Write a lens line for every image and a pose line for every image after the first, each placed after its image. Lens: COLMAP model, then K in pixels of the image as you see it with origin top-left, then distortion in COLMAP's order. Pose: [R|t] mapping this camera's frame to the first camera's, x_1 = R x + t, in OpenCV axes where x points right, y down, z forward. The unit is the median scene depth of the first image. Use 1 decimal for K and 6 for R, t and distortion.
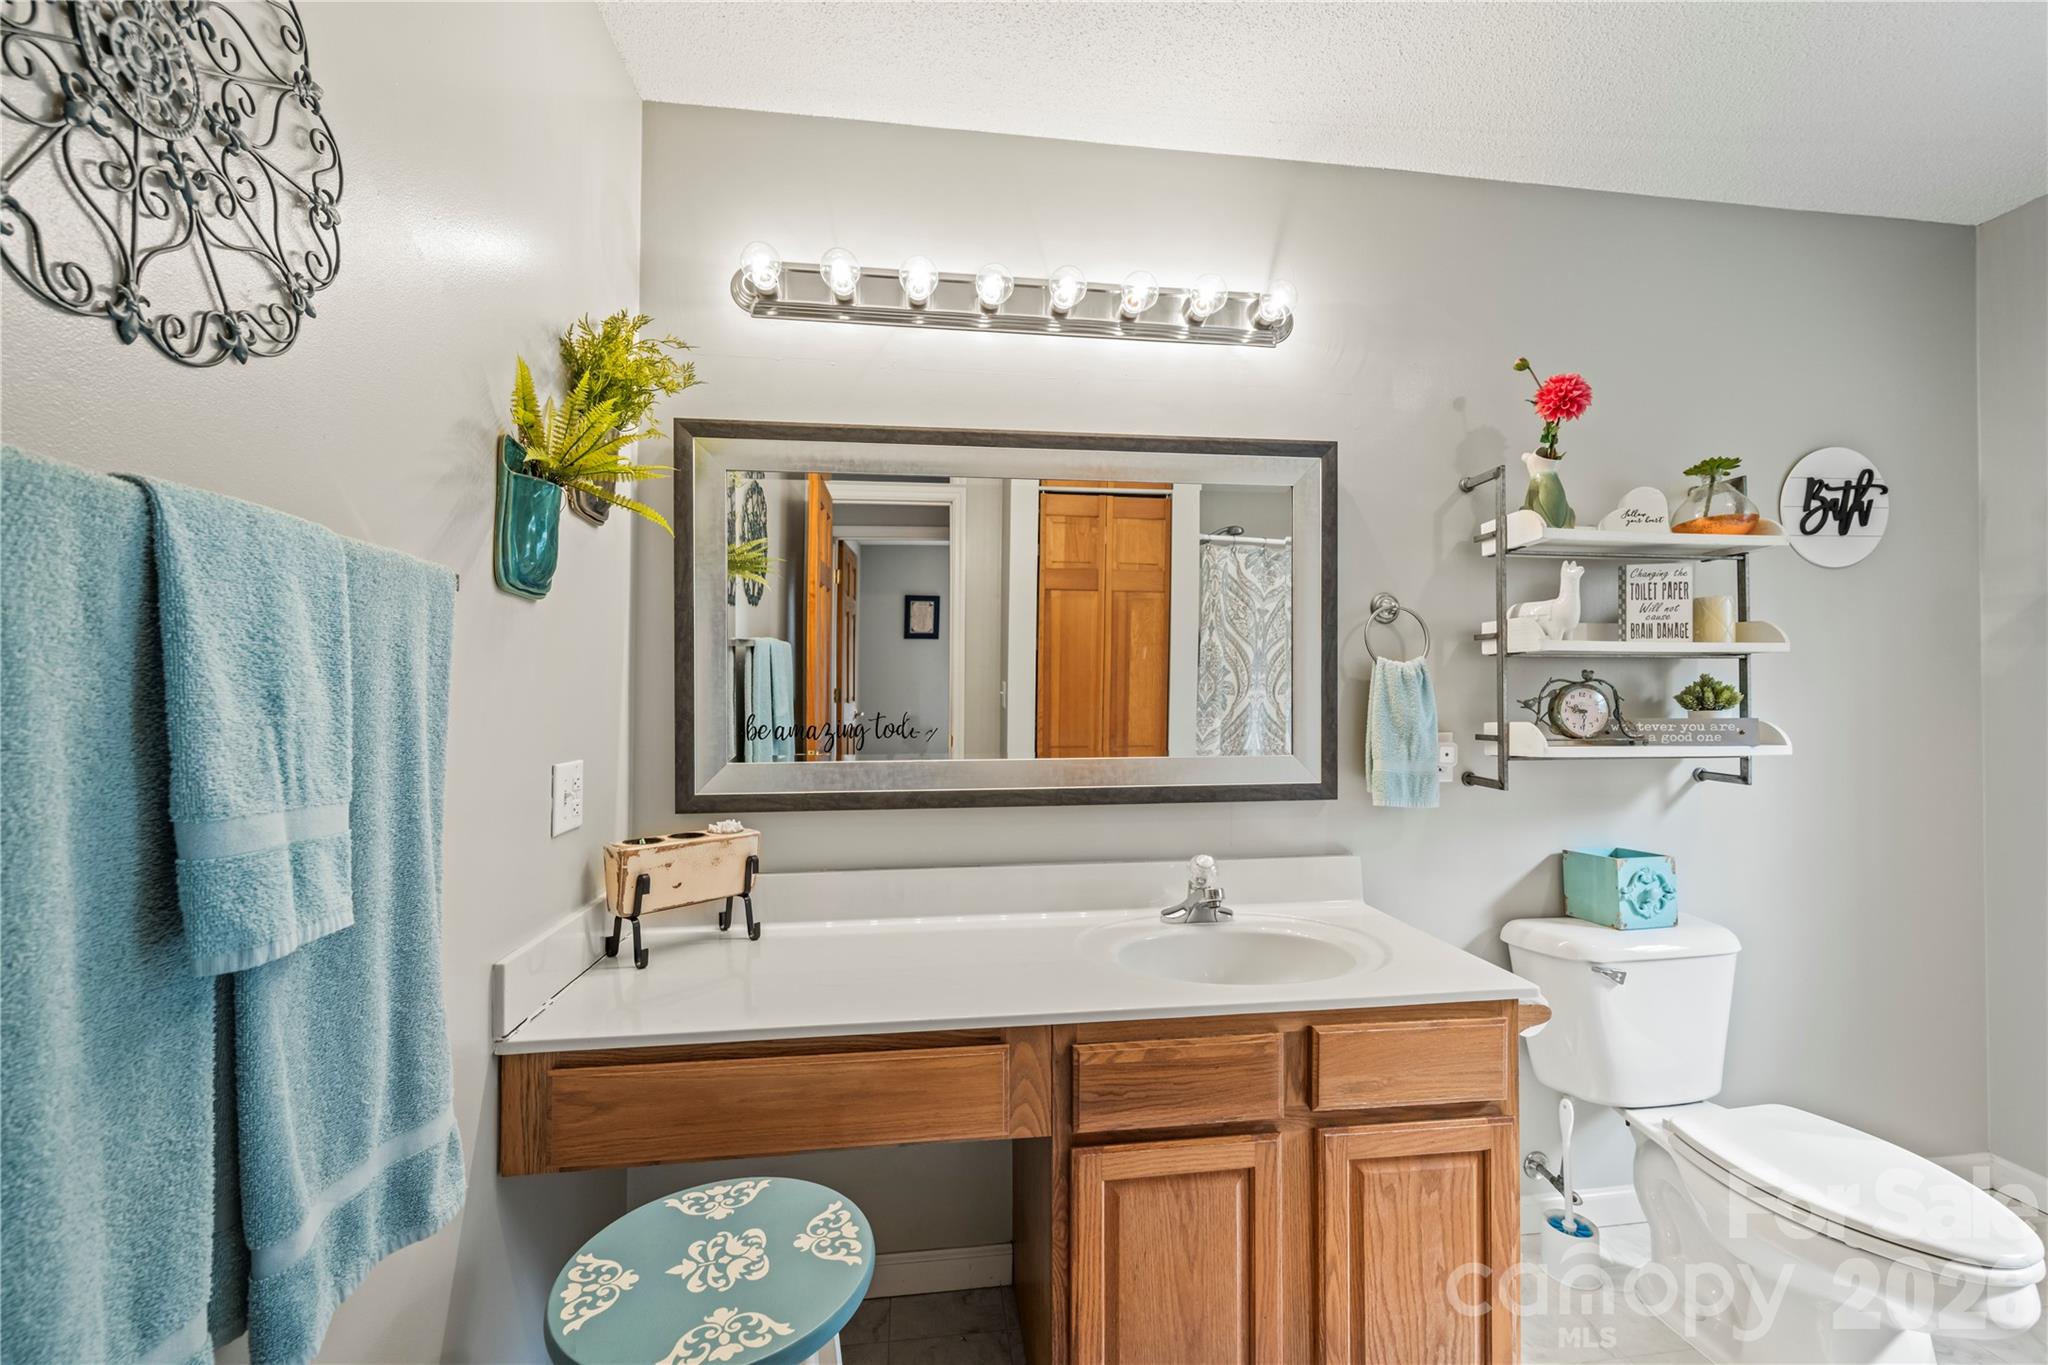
lens RADIAL K [[884.8, 0, 1016.0], [0, 884.8, 690.5], [0, 0, 1]] dist [-0.001624, -0.000116]
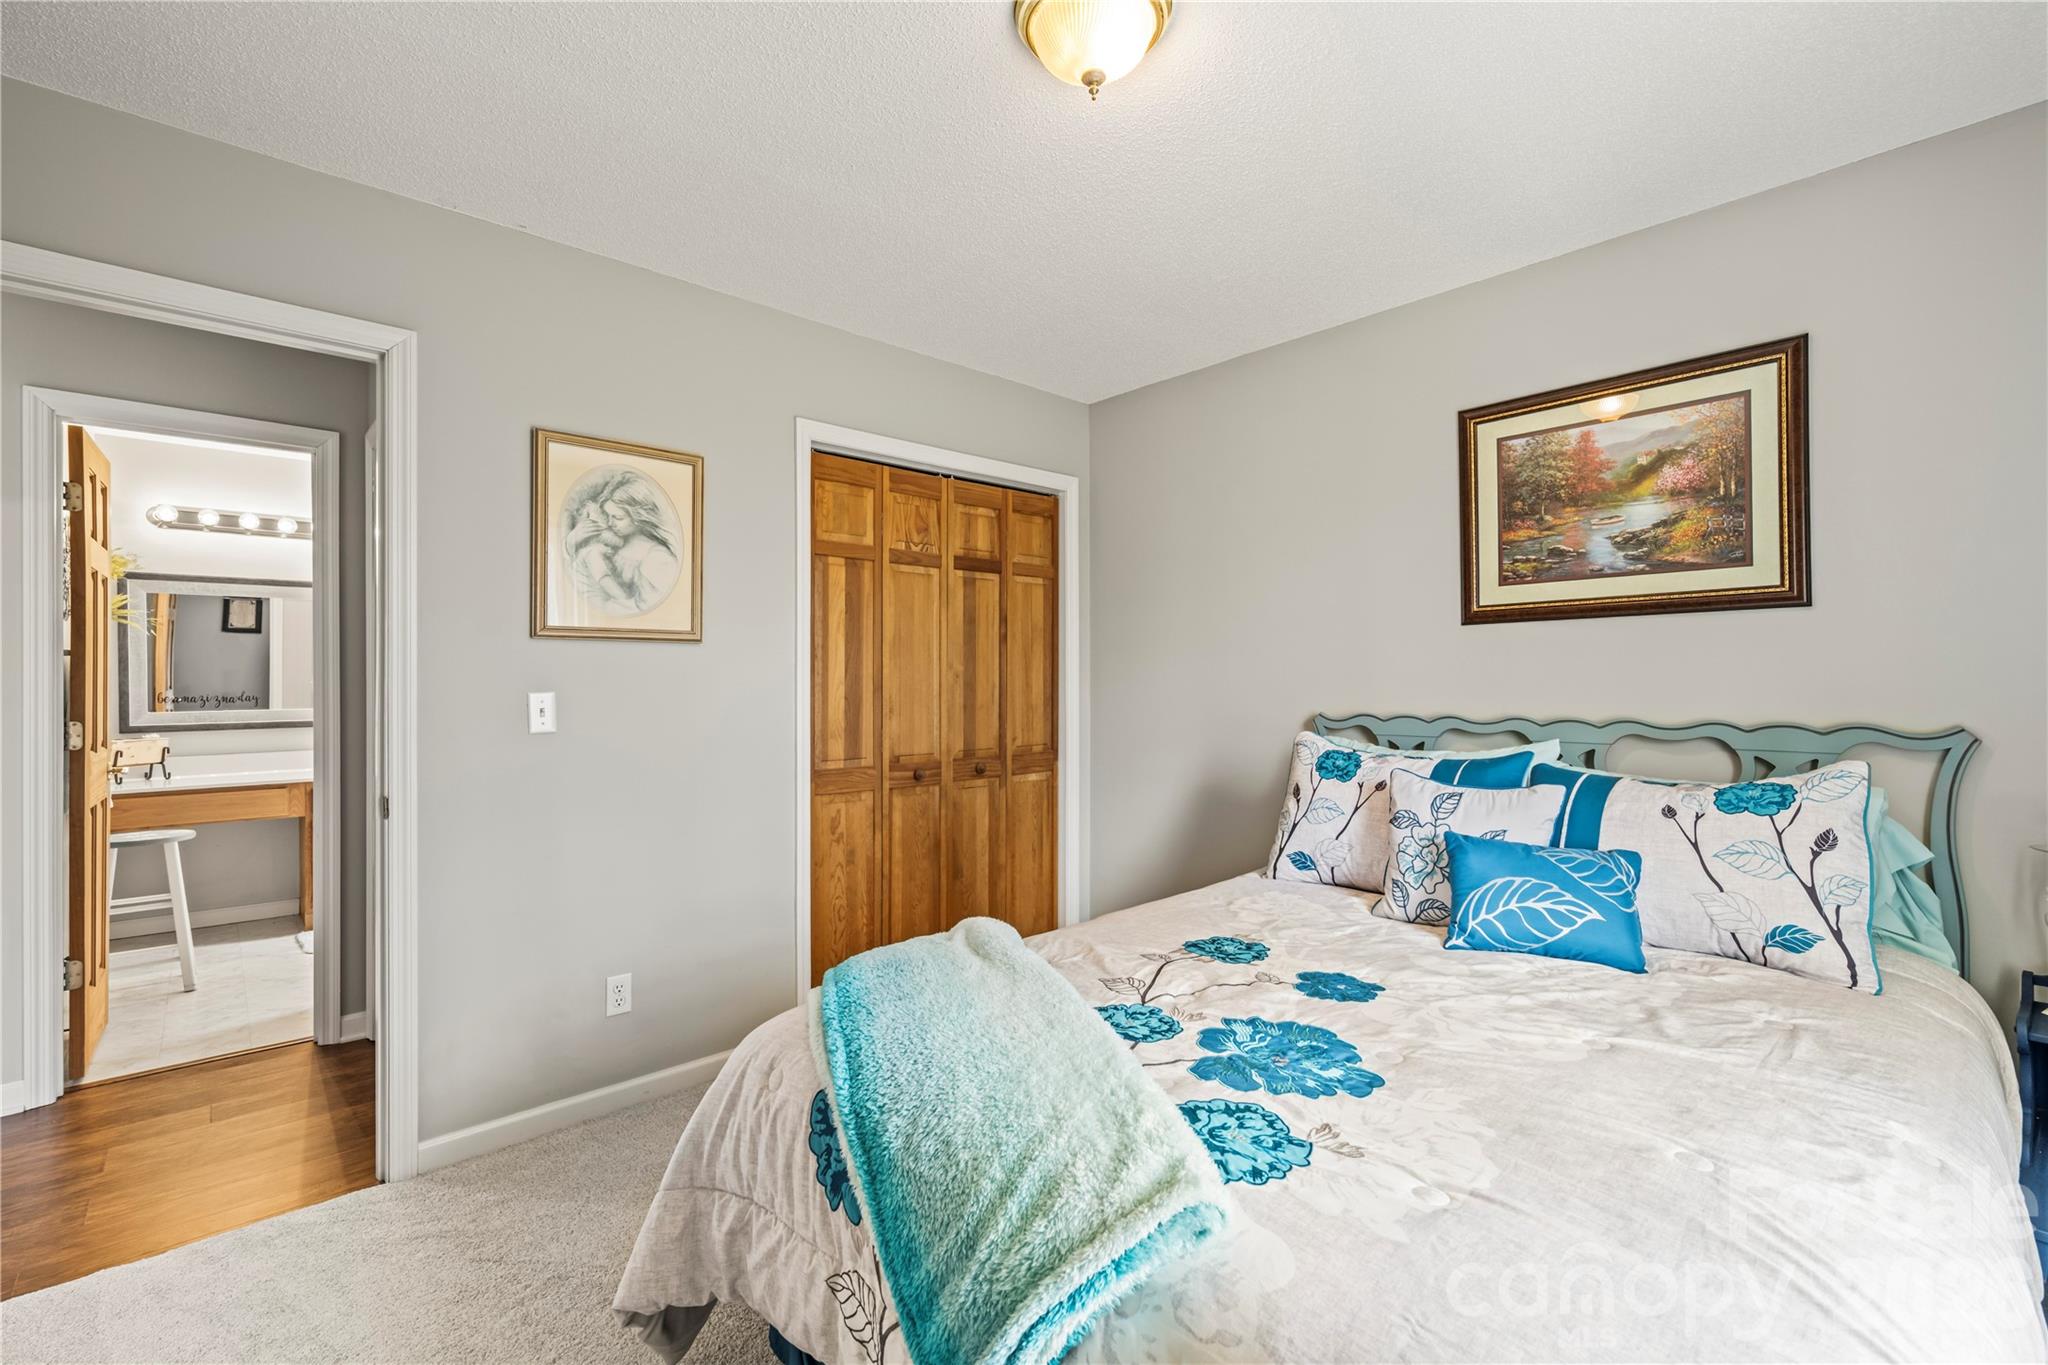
lens RADIAL K [[884.8, 0, 1014.7], [0, 884.8, 669.7], [0, 0, 1]] dist [-0.001624, -0.000116]
pose [[0.815523, -0.012712, 0.578585, 0.222445], [0.009628, 0.999918, 0.008399, -0.033775], [-0.578644, -0.001279, 0.815579, -2.416902]]
